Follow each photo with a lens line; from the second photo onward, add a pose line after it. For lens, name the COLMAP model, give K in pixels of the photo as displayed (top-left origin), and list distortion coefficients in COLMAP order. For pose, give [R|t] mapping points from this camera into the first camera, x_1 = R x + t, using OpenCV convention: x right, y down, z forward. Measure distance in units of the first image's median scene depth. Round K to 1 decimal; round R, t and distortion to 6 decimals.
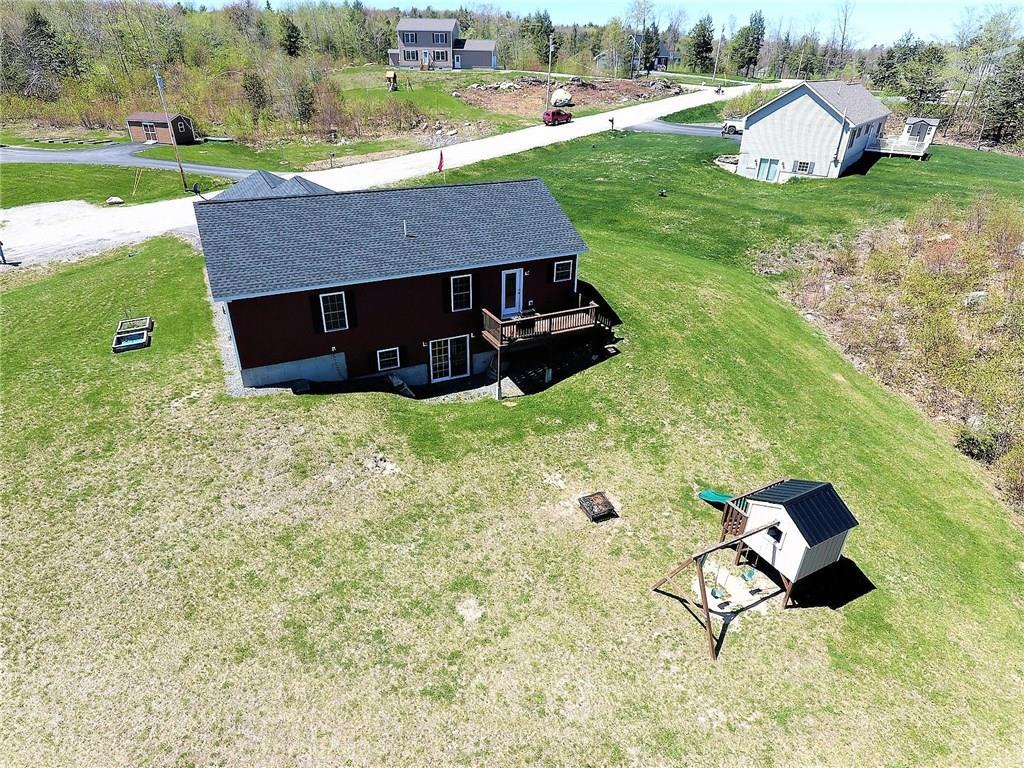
lens RADIAL K [[599.2, 0, 508.5], [0, 599.2, 383.9], [0, 0, 1]] dist [-0.003490, 0.002396]
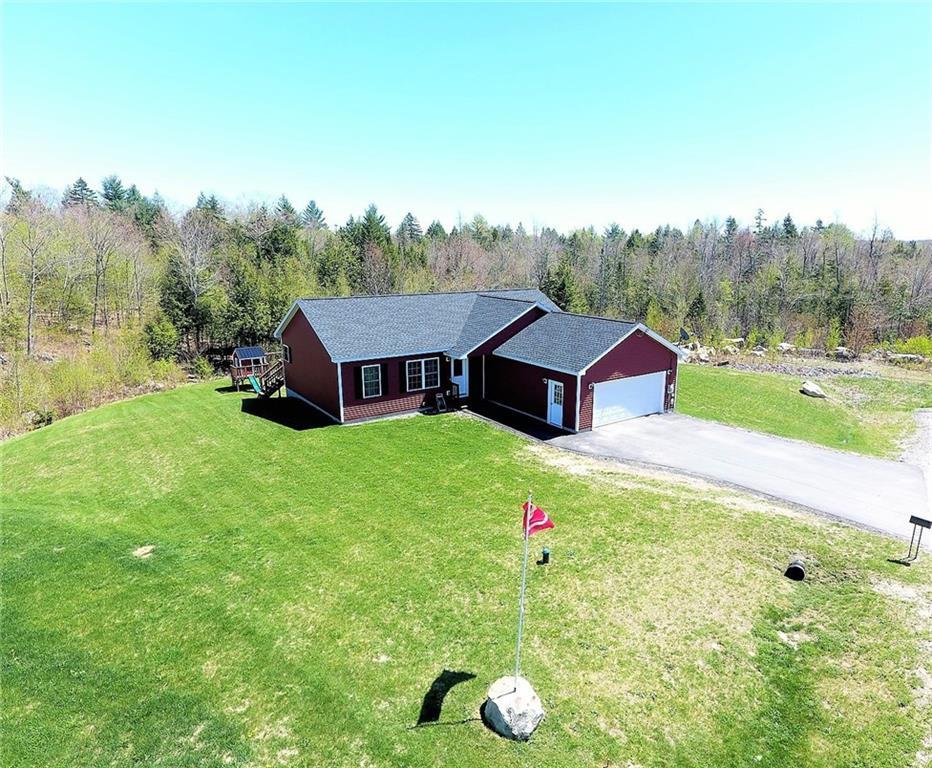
lens RADIAL K [[599.5, 0, 510.7], [0, 599.5, 380.7], [0, 0, 1]] dist [0.000810, -0.002334]
pose [[-0.983358, 0.014298, -0.181115, -0.129535], [-0.108592, 0.752965, 0.649039, -1.049212], [0.145653, 0.657905, -0.738881, 2.120149]]
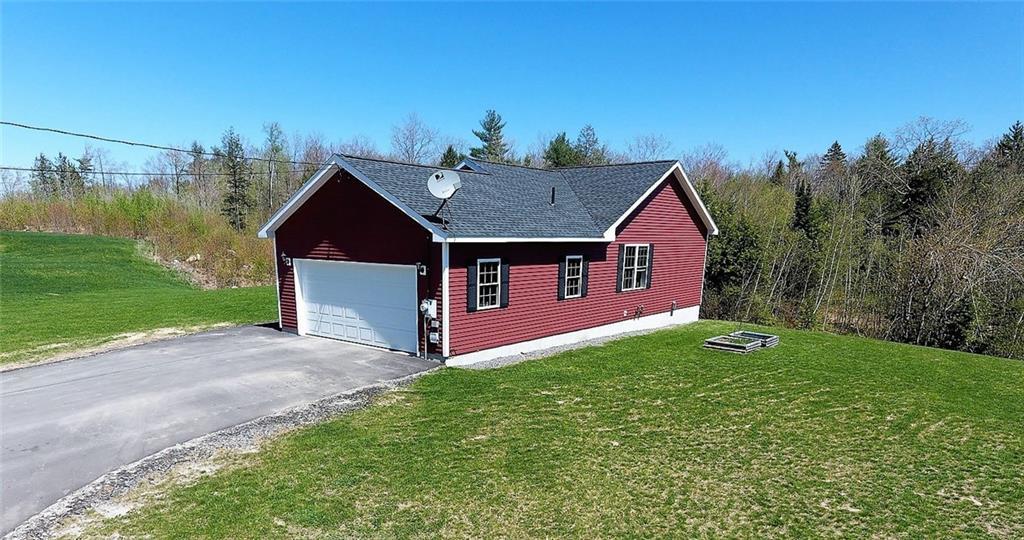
lens RADIAL K [[692.3, 0, 502.4], [0, 692.3, 273.7], [0, 0, 1]] dist [0.042488, 0.001468]
pose [[-0.382141, -0.077290, 0.920866, -1.237902], [0.419017, 0.873677, 0.247213, -0.478455], [-0.823646, 0.480328, -0.301482, 1.443599]]
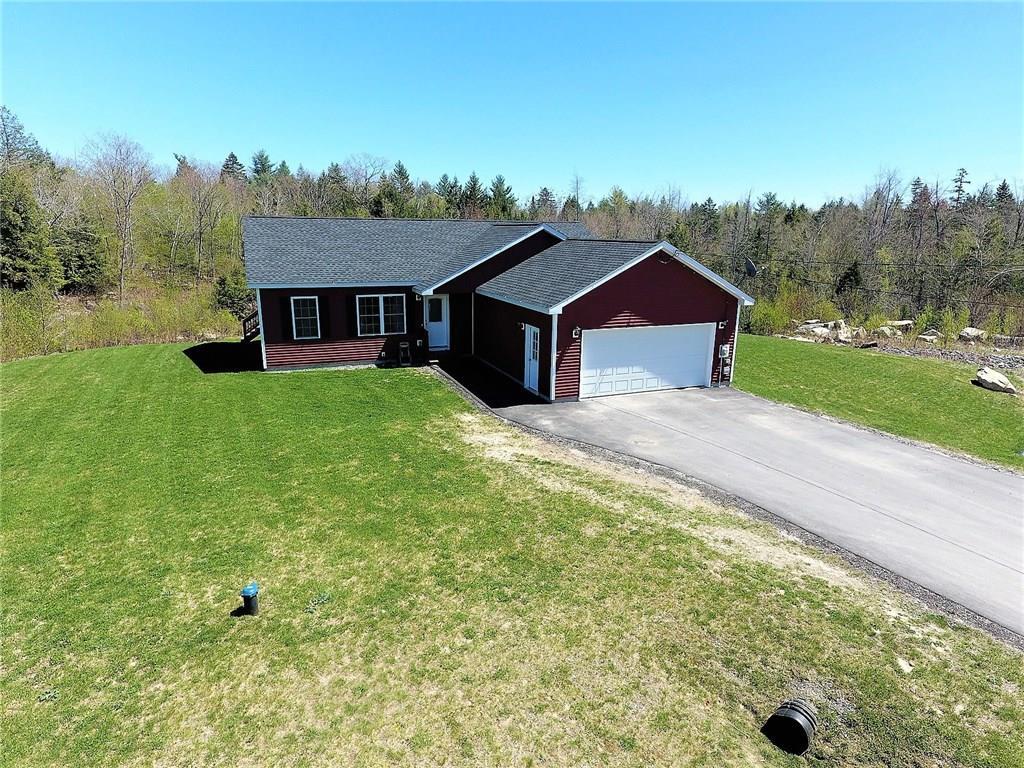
lens RADIAL K [[599.2, 0, 509.5], [0, 599.2, 383.2], [0, 0, 1]] dist [-0.003490, 0.002396]
pose [[-0.996552, -0.047235, 0.068217, -0.421647], [0.011611, 0.734667, 0.678328, -0.813363], [-0.082158, 0.676781, -0.731586, 1.931147]]
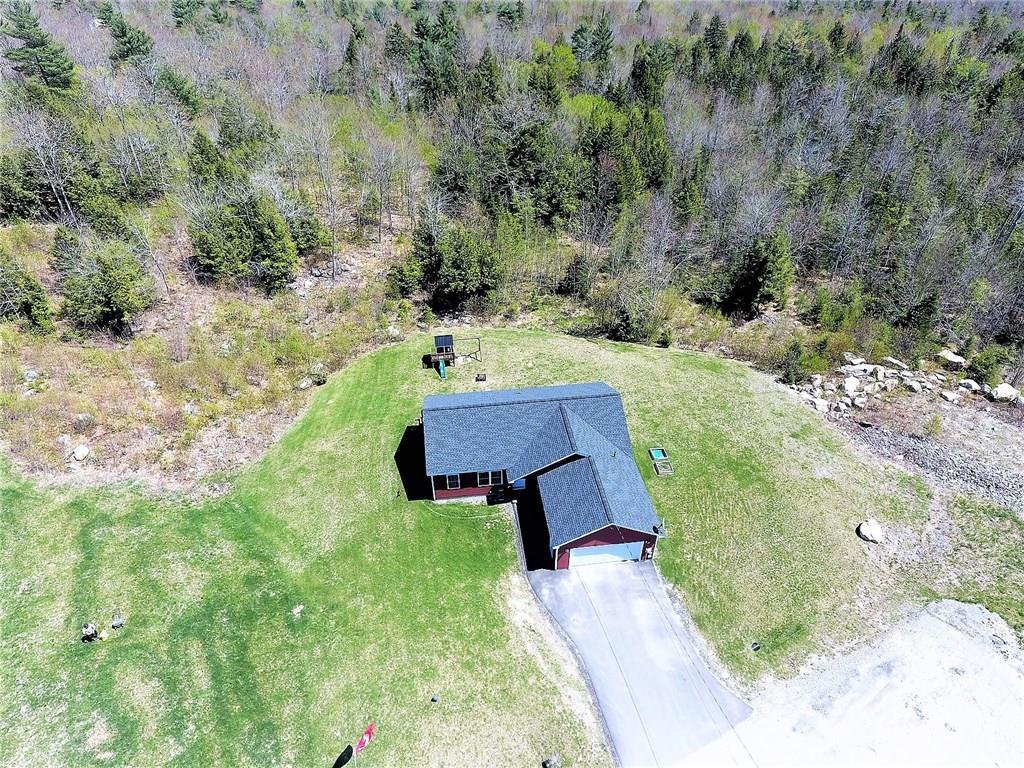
lens RADIAL K [[599.2, 0, 510.0], [0, 599.2, 387.1], [0, 0, 1]] dist [-0.003490, 0.002396]
pose [[-0.943310, -0.210816, 0.256364, -0.611073], [0.147024, 0.427076, 0.892183, -1.928225], [-0.297573, 0.879297, -0.371870, 1.634129]]
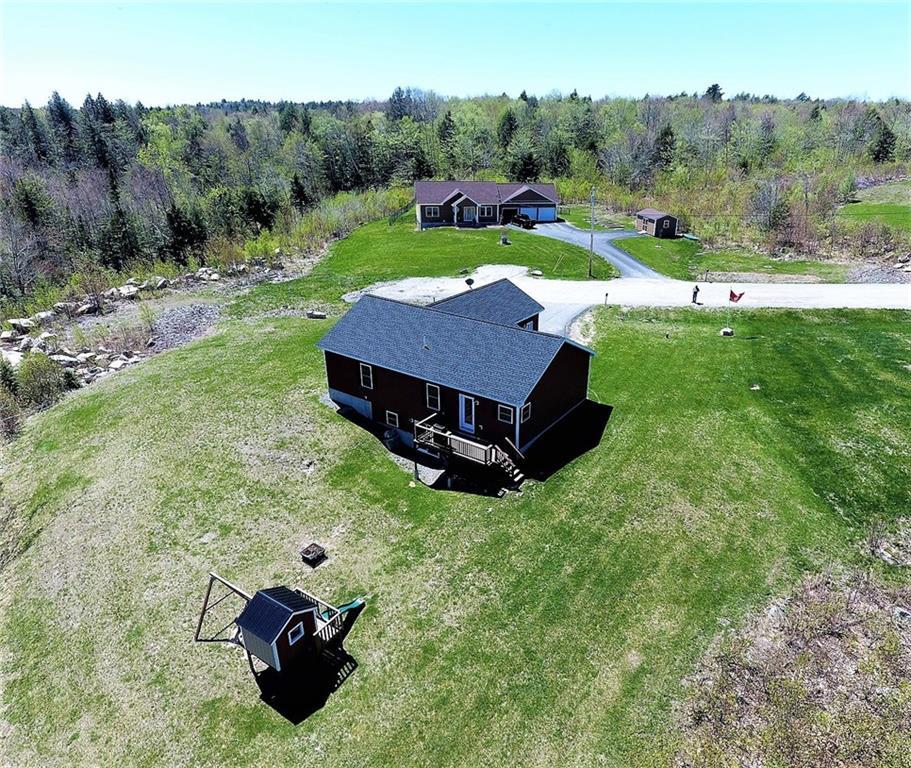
lens RADIAL K [[597.8, 0, 506.2], [0, 597.8, 381.7], [0, 0, 1]] dist [-0.002956, 0.003345]
pose [[0.511707, 0.337553, -0.790072, 1.034341], [-0.418020, 0.901218, 0.114300, -0.393555], [0.750610, 0.271778, 0.602264, 0.281007]]
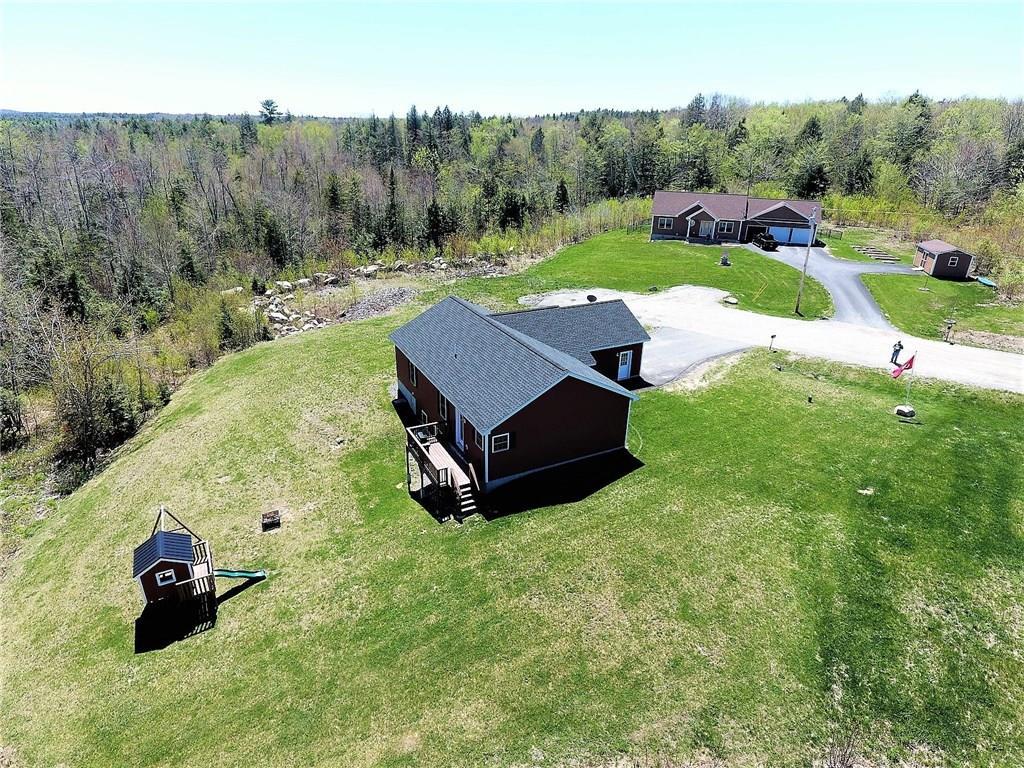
lens RADIAL K [[599.2, 0, 507.6], [0, 599.2, 377.0], [0, 0, 1]] dist [-0.003490, 0.002396]
pose [[0.009687, 0.376625, -0.926315, 1.105497], [-0.489279, 0.809676, 0.324085, -0.685509], [0.872074, 0.450087, 0.192118, 0.806091]]
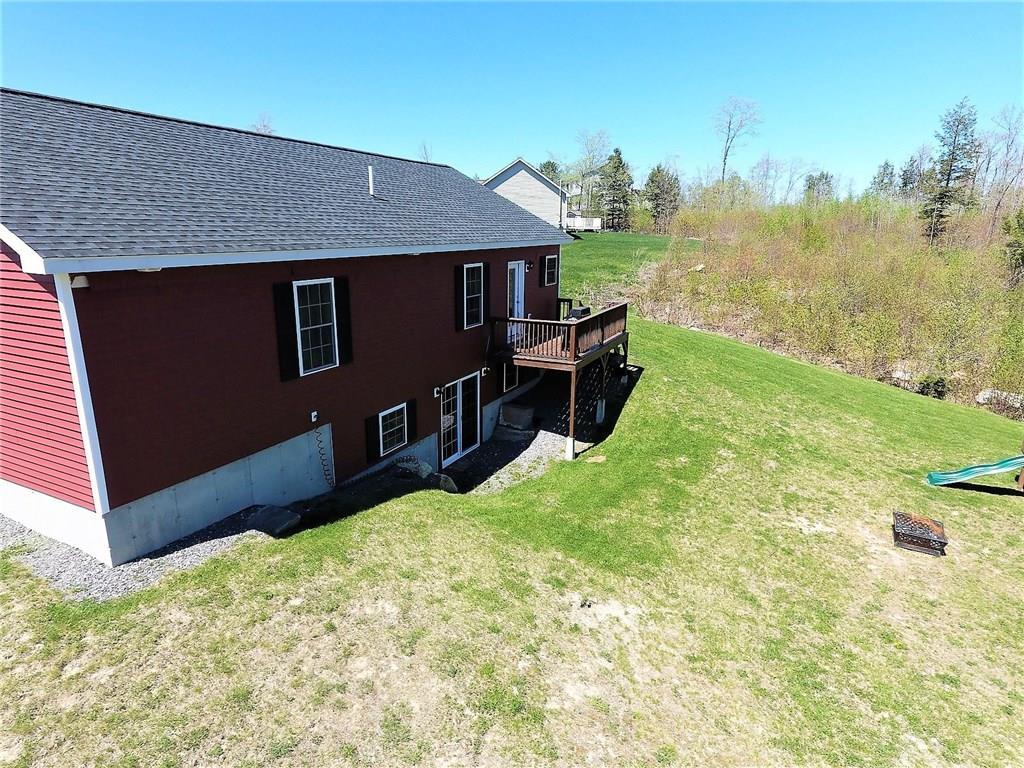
lens RADIAL K [[599.2, 0, 511.6], [0, 599.2, 380.2], [0, 0, 1]] dist [-0.003490, 0.002396]
pose [[0.792554, -0.159672, 0.588526, -0.387529], [0.292749, 0.946249, -0.137514, 0.015535], [-0.534935, 0.281278, 0.796698, 0.520999]]
